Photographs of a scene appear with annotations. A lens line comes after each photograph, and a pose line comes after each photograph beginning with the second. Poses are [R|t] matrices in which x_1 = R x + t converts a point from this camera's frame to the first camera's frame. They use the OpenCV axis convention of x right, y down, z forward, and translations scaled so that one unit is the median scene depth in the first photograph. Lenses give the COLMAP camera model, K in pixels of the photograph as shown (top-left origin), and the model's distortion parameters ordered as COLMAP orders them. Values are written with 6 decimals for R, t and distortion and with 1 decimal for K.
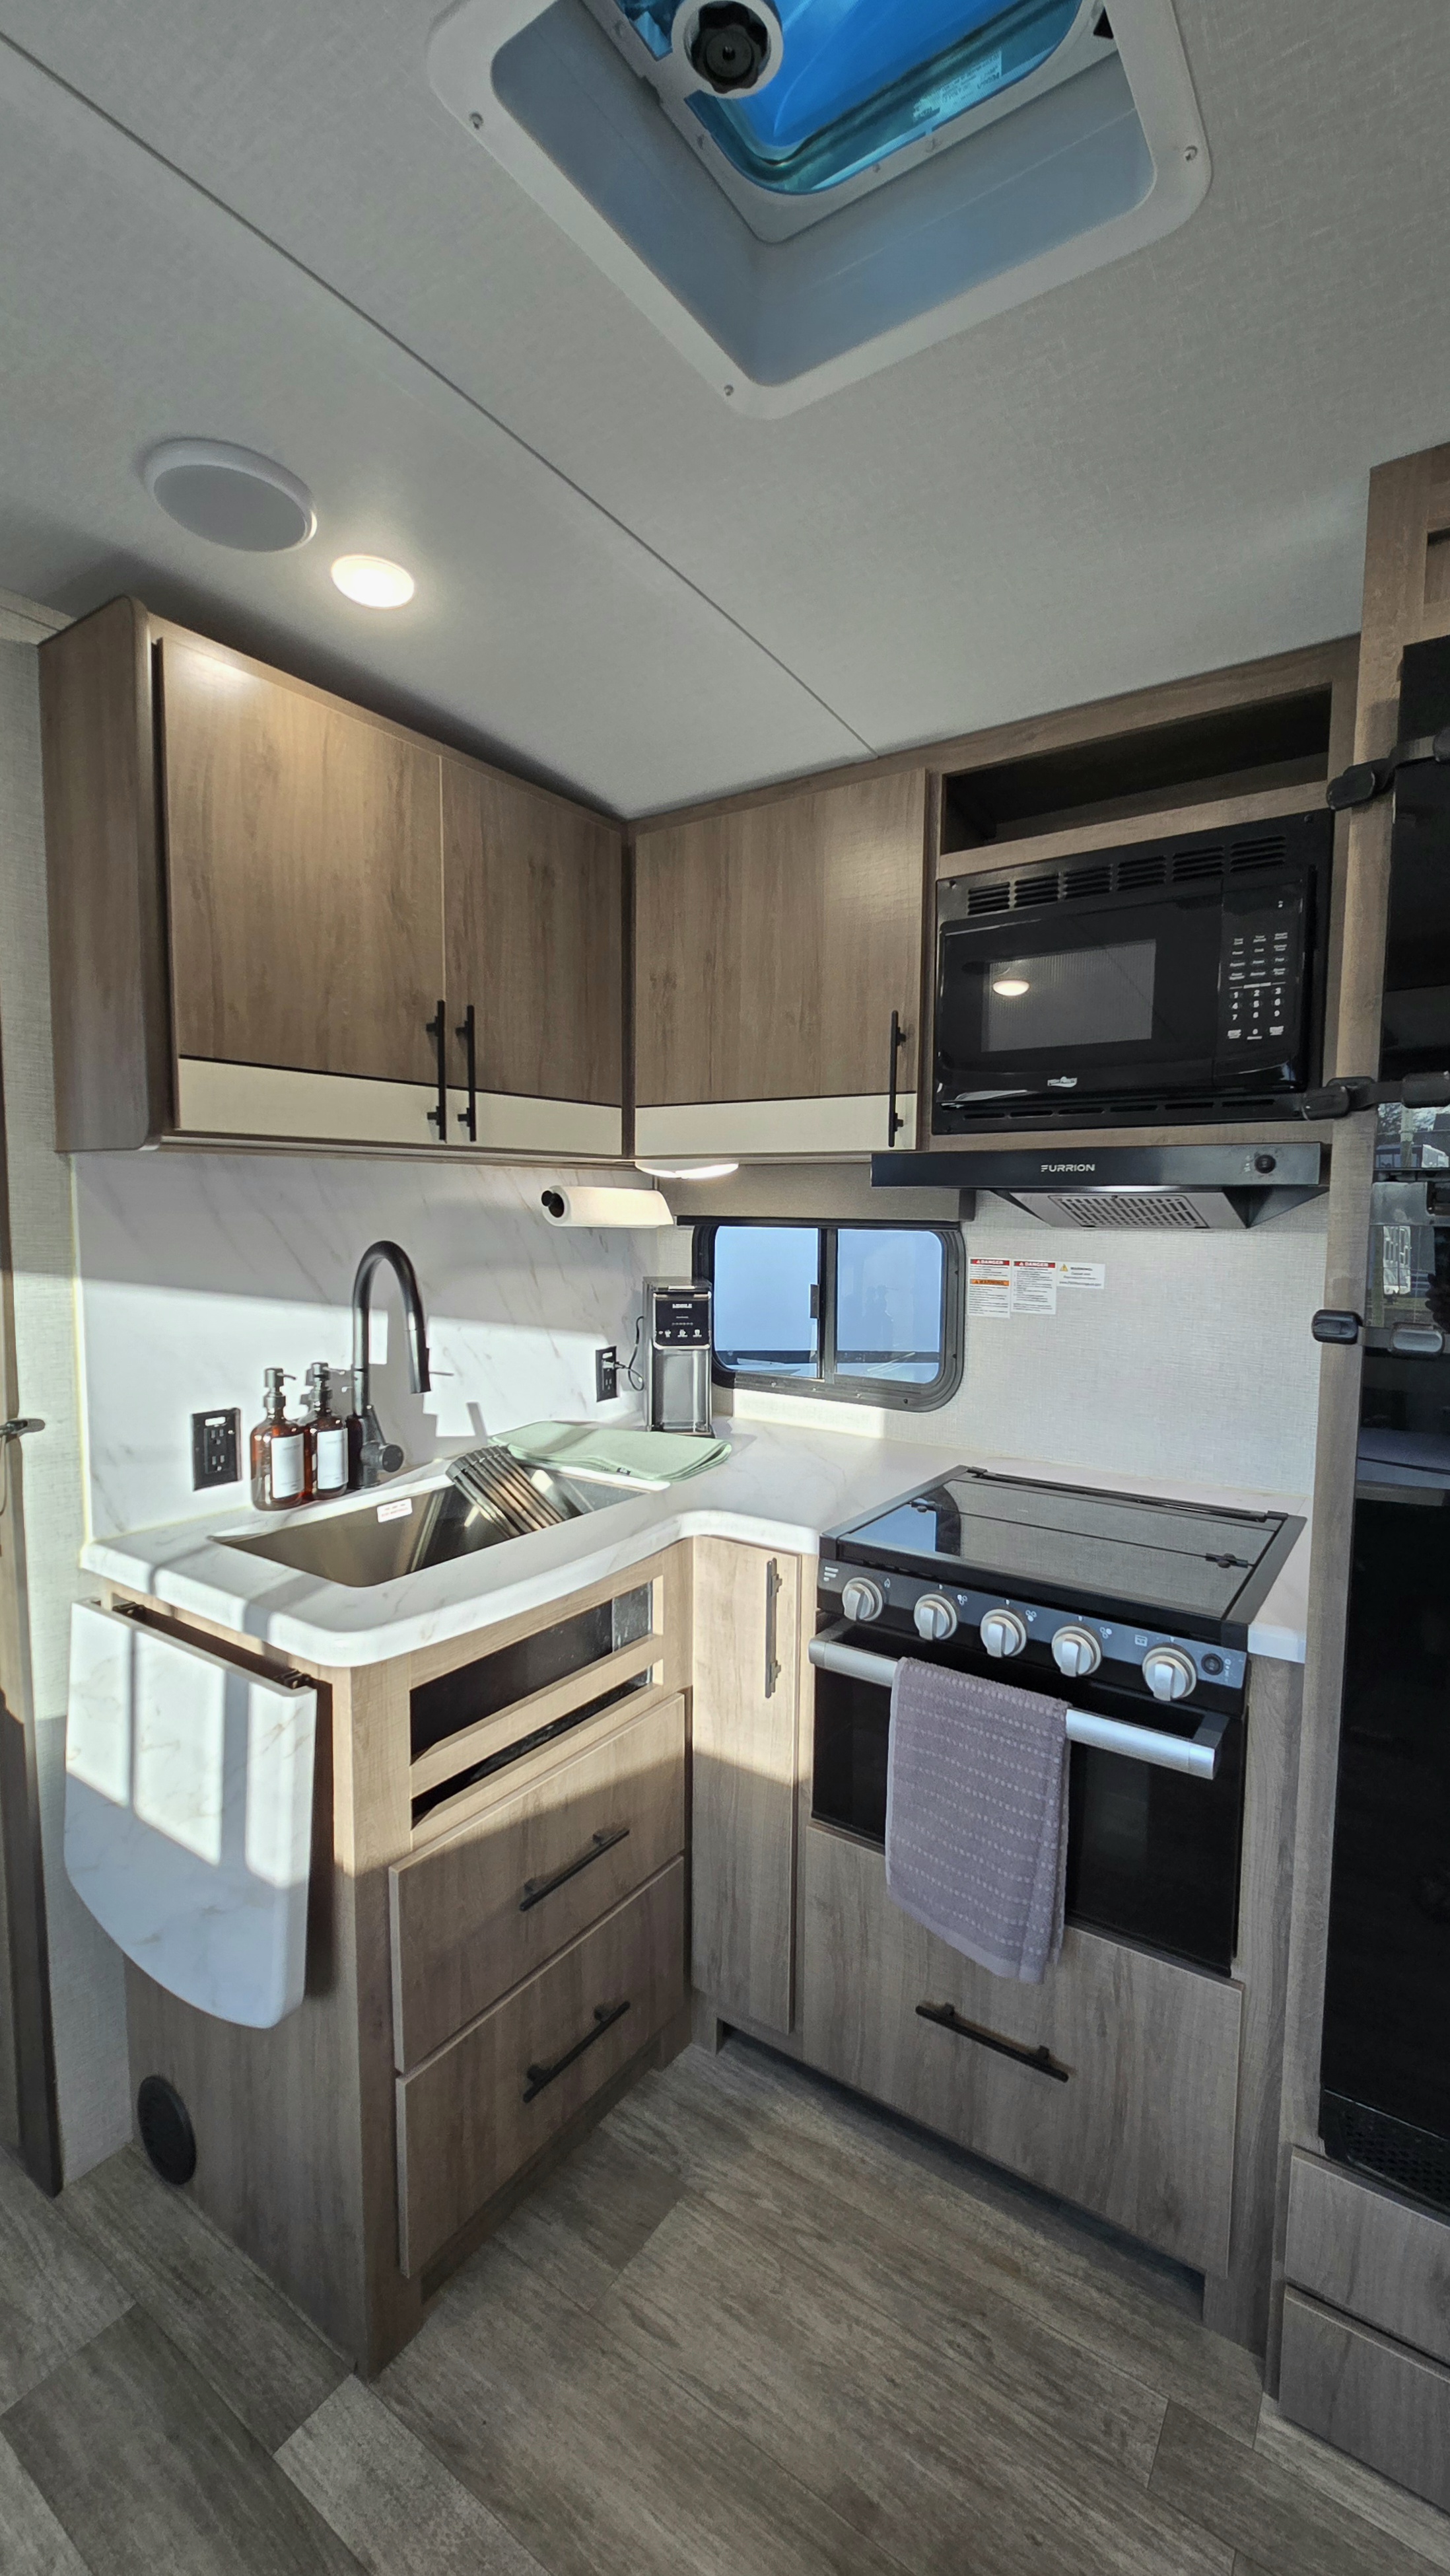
lens RADIAL K [[1076.5, 0, 734.5], [0, 1076.5, 1293.1], [0, 0, 1]] dist [-0.001269, 0.000072]
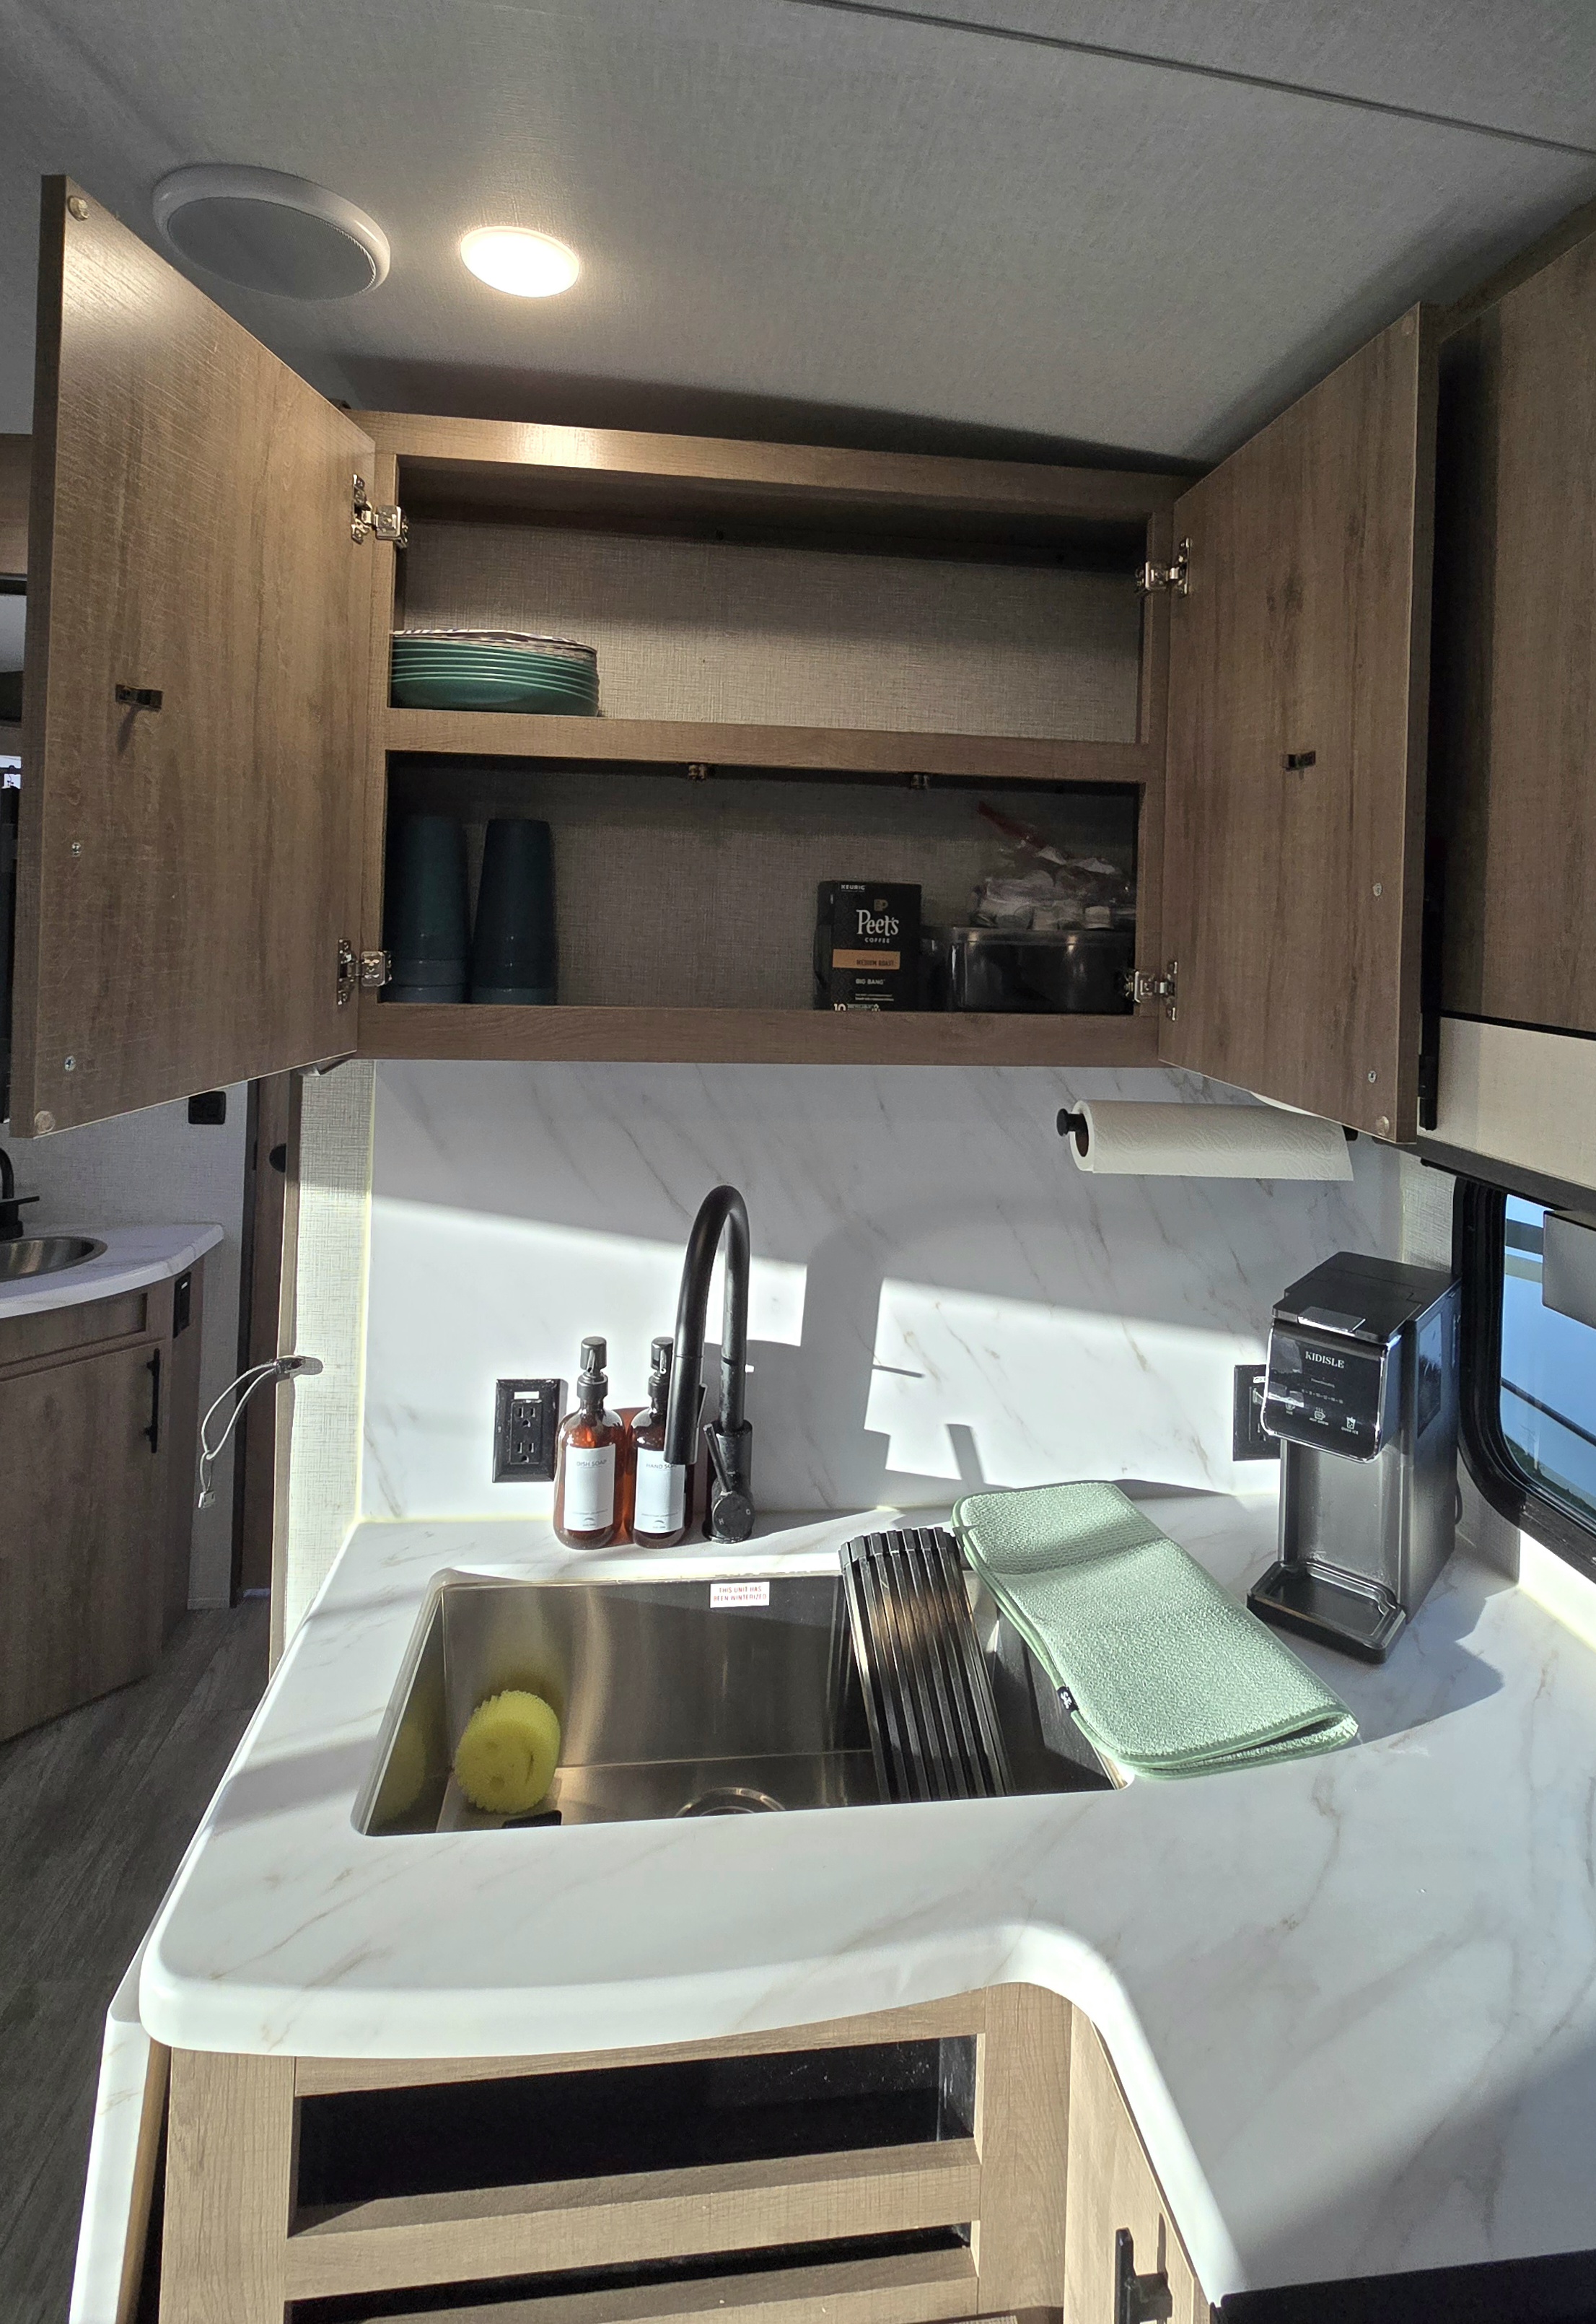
lens RADIAL K [[1156.6, 0, 798.8], [0, 1156.6, 889.8], [0, 0, 1]] dist [0.001838, 0.000823]
pose [[0.664548, 0.000664, -0.747246, 0.251399], [-0.089366, 0.992893, -0.078593, -0.184193], [0.741883, 0.119007, 0.659884, 0.546663]]
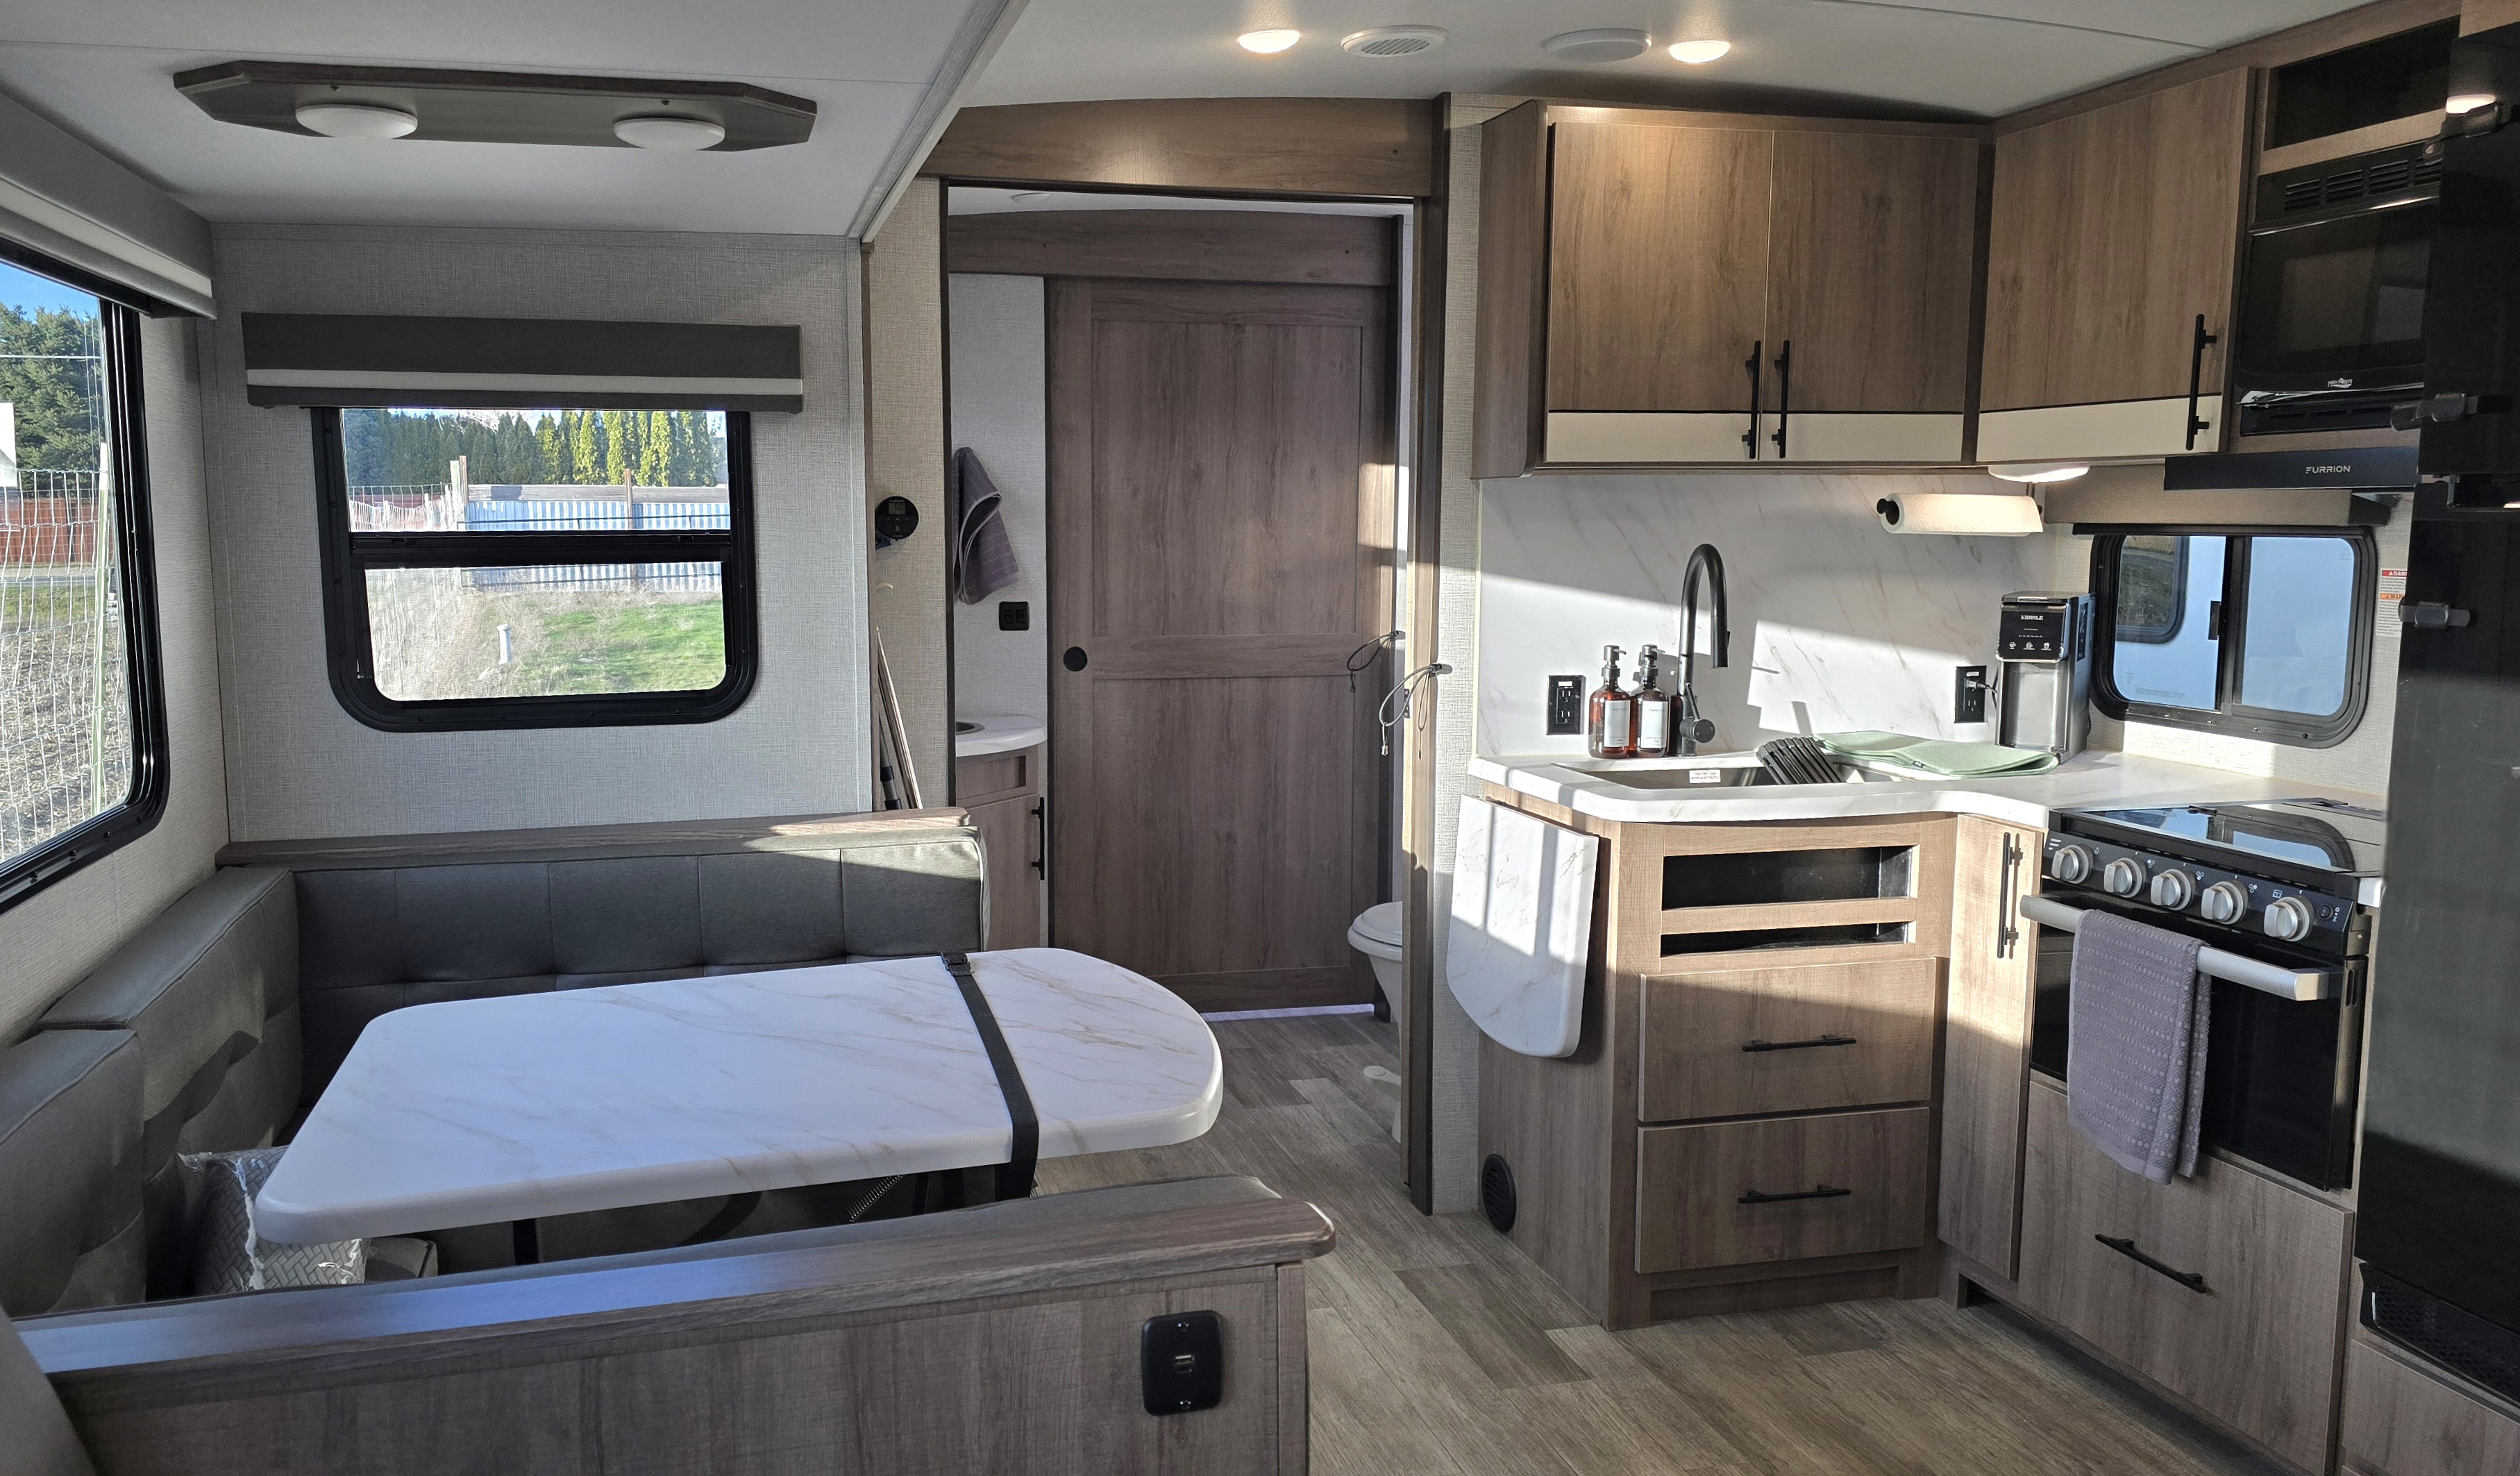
lens RADIAL K [[1864.4, 0, 1140.5], [0, 1864.4, 742.4], [0, 0, 1]] dist [0.065152, -0.068633]
pose [[0.740721, 0.073080, -0.667826, 0.628470], [-0.048955, 0.997295, 0.054835, 0.089524], [0.670027, -0.007924, 0.742295, -0.984367]]
